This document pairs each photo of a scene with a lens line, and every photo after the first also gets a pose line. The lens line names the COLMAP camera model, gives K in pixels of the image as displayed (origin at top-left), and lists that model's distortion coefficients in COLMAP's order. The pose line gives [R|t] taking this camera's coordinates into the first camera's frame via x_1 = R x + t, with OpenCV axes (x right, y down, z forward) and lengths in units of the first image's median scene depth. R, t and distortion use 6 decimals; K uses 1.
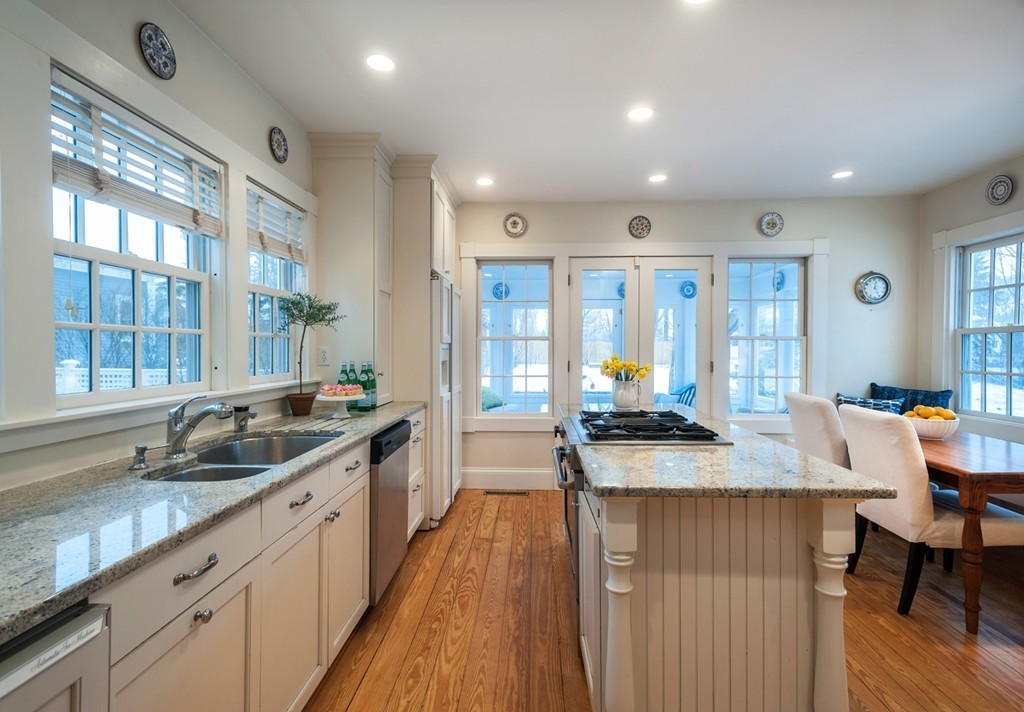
lens RADIAL K [[515.3, 0, 512.0], [0, 515.3, 356.0], [0, 0, 1]] dist [-0.027896, -0.000708]
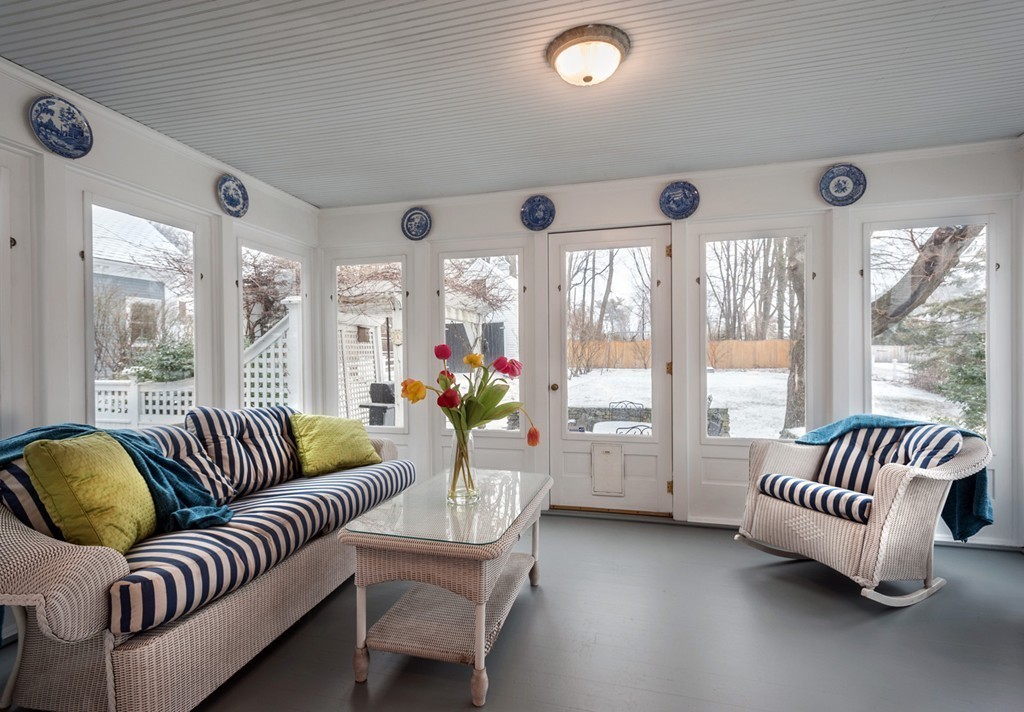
lens RADIAL K [[518.0, 0, 488.9], [0, 518.0, 339.1], [0, 0, 1]] dist [0.003719, -0.001456]
pose [[0.975326, -0.016635, -0.220141, 0.290391], [0.007612, 0.999098, -0.041771, 0.016144], [0.220638, 0.039064, 0.974573, 0.965889]]
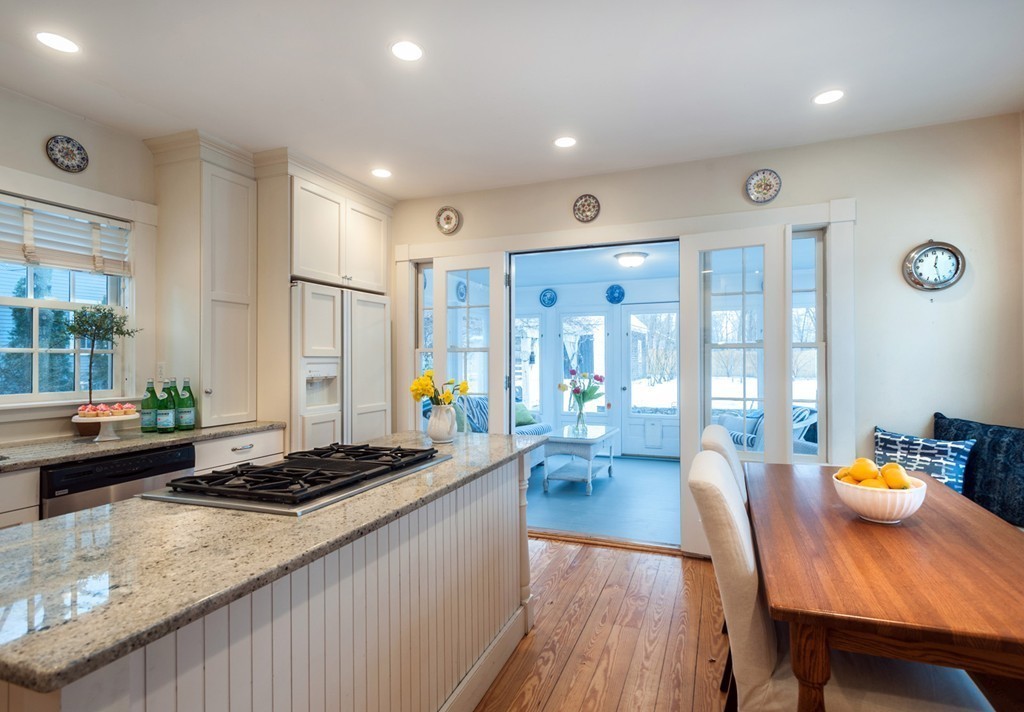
lens RADIAL K [[511.3, 0, 531.8], [0, 511.3, 357.2], [0, 0, 1]] dist [-0.015786, 0.000193]
pose [[0.952085, -0.007593, -0.305740, 0.420145], [0.001834, 0.999816, -0.019120, -0.005905], [0.305829, 0.017643, 0.951923, 0.231497]]
